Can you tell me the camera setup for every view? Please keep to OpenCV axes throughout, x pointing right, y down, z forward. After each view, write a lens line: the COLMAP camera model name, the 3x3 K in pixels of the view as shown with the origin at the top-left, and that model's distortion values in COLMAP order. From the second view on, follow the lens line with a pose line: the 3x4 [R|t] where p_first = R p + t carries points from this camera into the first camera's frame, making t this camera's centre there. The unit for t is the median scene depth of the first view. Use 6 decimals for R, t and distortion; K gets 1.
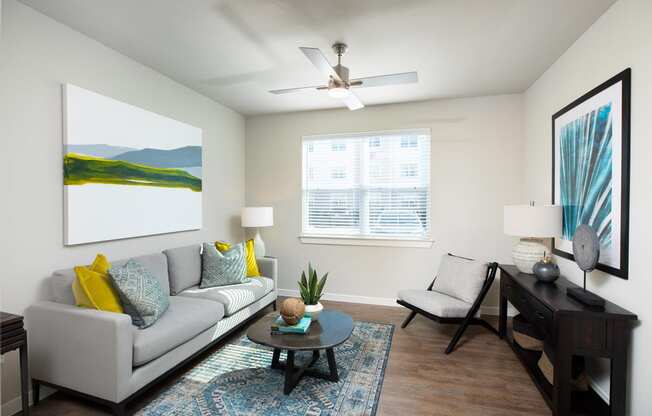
lens RADIAL K [[306.0, 0, 326.0], [0, 306.0, 208.0], [0, 0, 1]] dist [-0.019073, 0.000062]
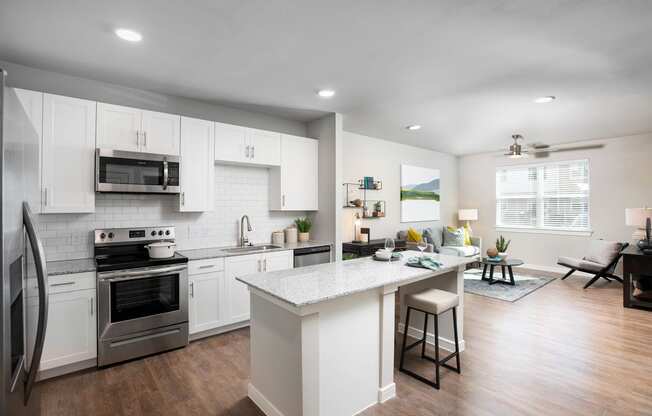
lens RADIAL K [[306.0, 0, 326.0], [0, 306.0, 208.0], [0, 0, 1]] dist [-0.019073, 0.000062]
pose [[0.835711, 0.001546, -0.549167, 0.071676], [-0.006252, 0.999958, -0.006699, 0.008435], [0.549134, 0.009032, 0.835686, -1.136058]]
